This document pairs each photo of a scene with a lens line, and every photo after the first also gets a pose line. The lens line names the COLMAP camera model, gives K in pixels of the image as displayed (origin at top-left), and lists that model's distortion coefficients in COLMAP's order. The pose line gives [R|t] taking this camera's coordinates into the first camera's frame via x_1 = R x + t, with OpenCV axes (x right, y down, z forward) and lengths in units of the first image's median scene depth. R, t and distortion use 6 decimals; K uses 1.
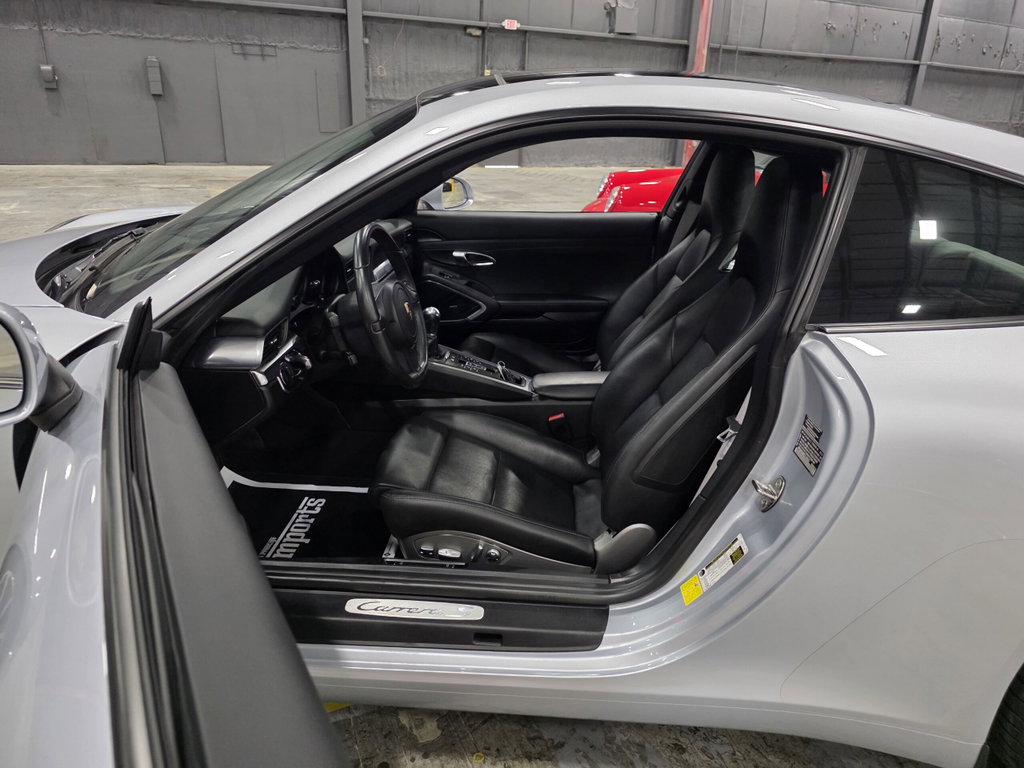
lens RADIAL K [[687.7, 0, 513.8], [0, 687.7, 383.5], [0, 0, 1]] dist [0.056932, -0.053629]
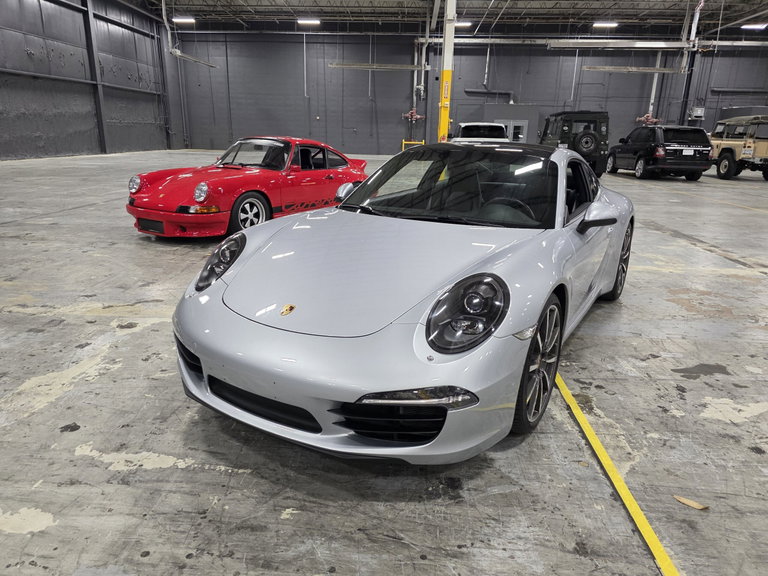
lens RADIAL K [[515.7, 0, 381.0], [0, 515.7, 290.5], [0, 0, 1]] dist [0.056932, -0.053629]
pose [[0.476541, -0.275550, 0.834854, -1.418633], [0.307746, 0.941815, 0.135190, -0.187679], [-0.823529, 0.192499, 0.533613, 0.188411]]
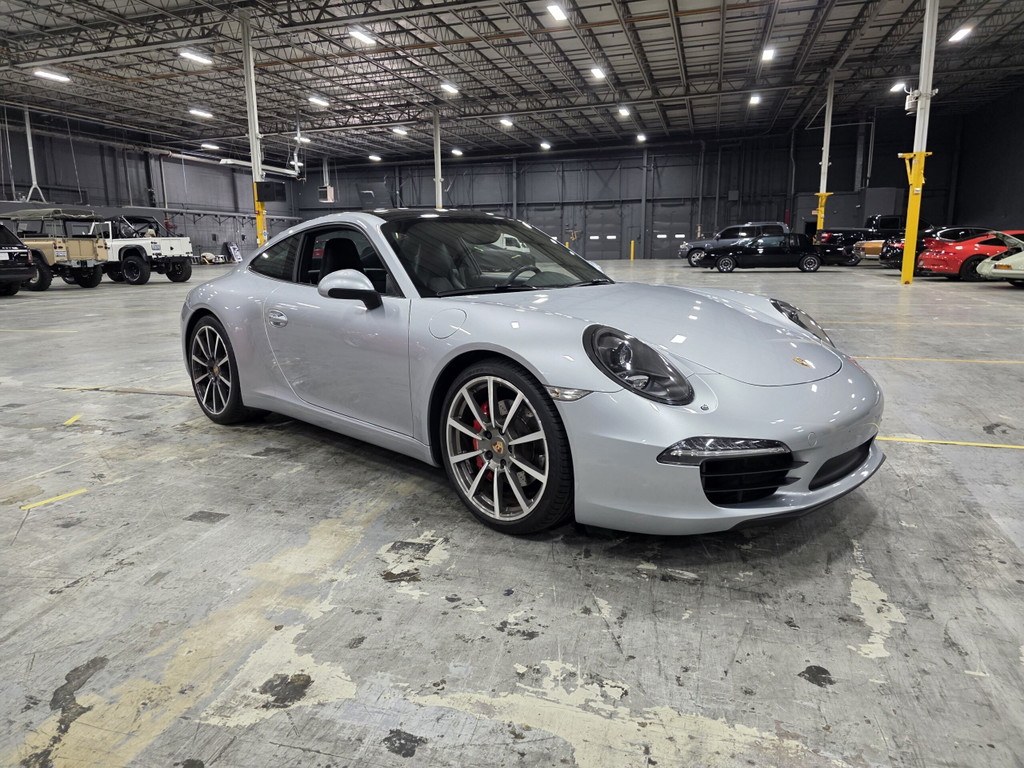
lens RADIAL K [[687.7, 0, 501.5], [0, 687.7, 376.6], [0, 0, 1]] dist [0.056932, -0.053629]
pose [[-0.750414, -0.145671, 0.644717, -1.128258], [0.225540, 0.860436, 0.456927, -0.648917], [-0.621298, 0.488293, -0.612828, 1.702244]]
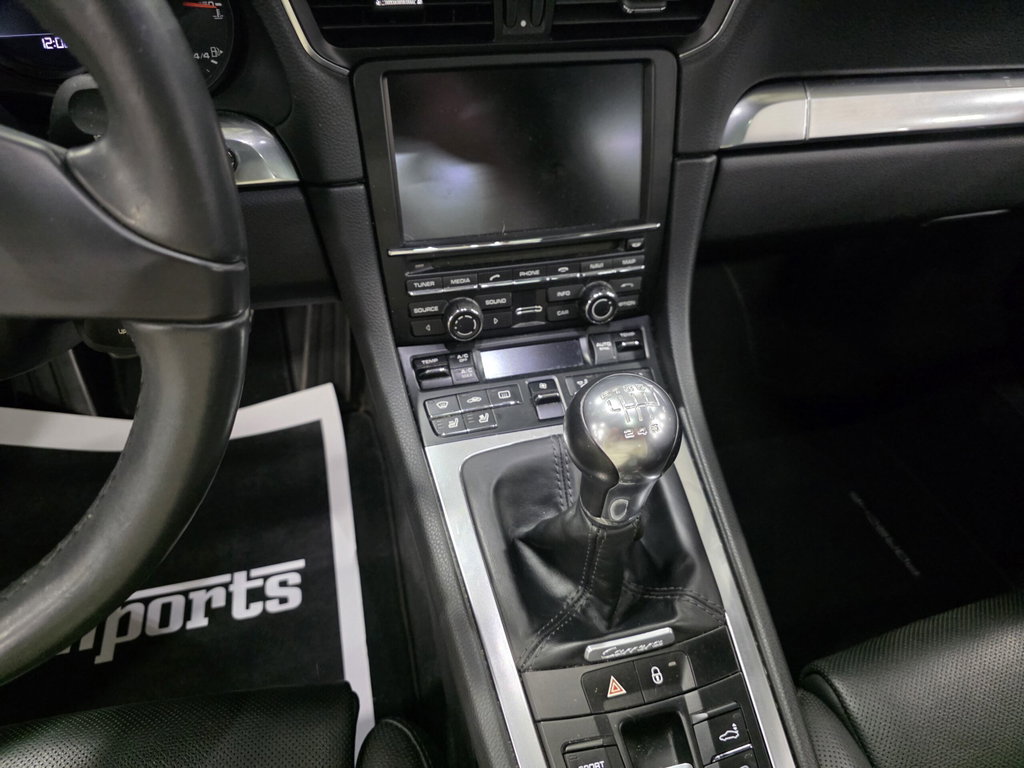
lens RADIAL K [[687.7, 0, 523.2], [0, 687.7, 375.9], [0, 0, 1]] dist [0.056932, -0.053629]
pose [[0.313625, 0.600636, -0.735442, -0.011402], [-0.371064, 0.790457, 0.487329, -0.131883], [0.874043, 0.120057, 0.470781, 0.664796]]
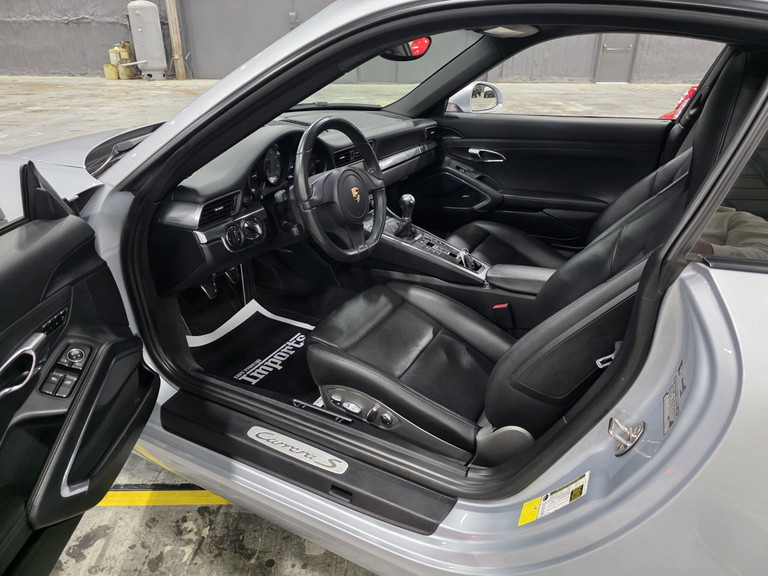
lens RADIAL K [[515.7, 0, 383.2], [0, 515.7, 283.0], [0, 0, 1]] dist [0.056932, -0.053629]
pose [[0.911489, 0.154617, -0.381159, 0.144945], [-0.130970, 0.987527, 0.087393, -0.024646], [0.389917, -0.029738, 0.920370, 0.129396]]
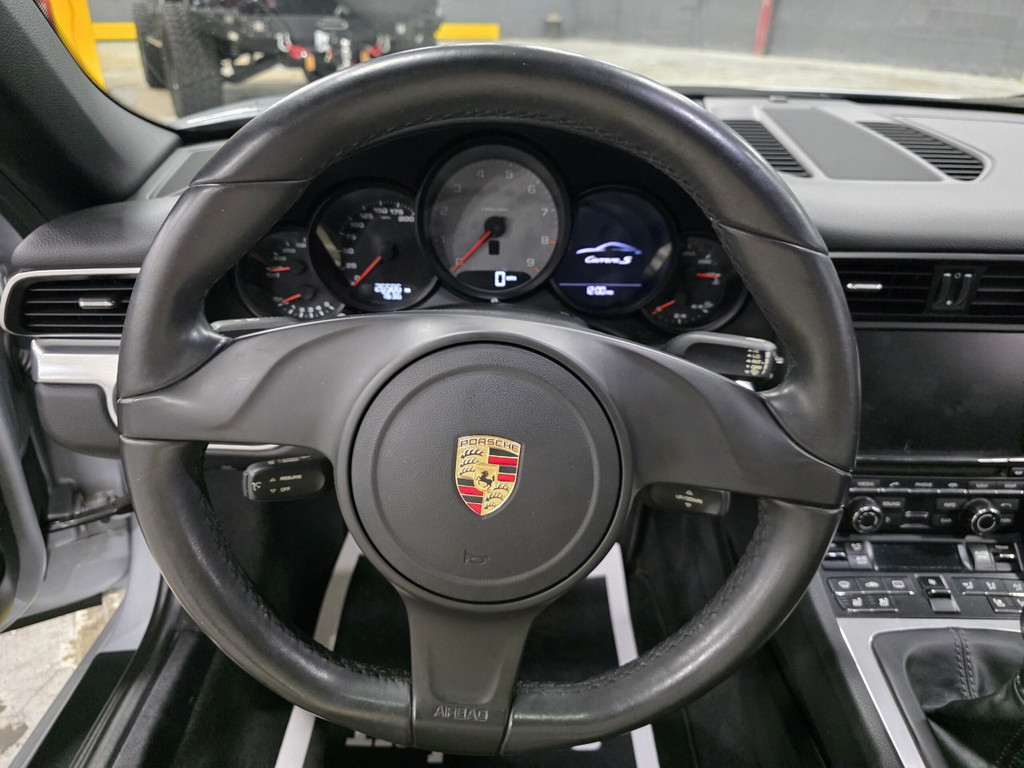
lens RADIAL K [[687.7, 0, 523.9], [0, 687.7, 388.3], [0, 0, 1]] dist [0.056932, -0.053629]
pose [[0.069336, 0.439887, -0.895372, 0.015227], [-0.376928, 0.842552, 0.384749, -0.129232], [0.923644, 0.310814, 0.224225, 0.575457]]
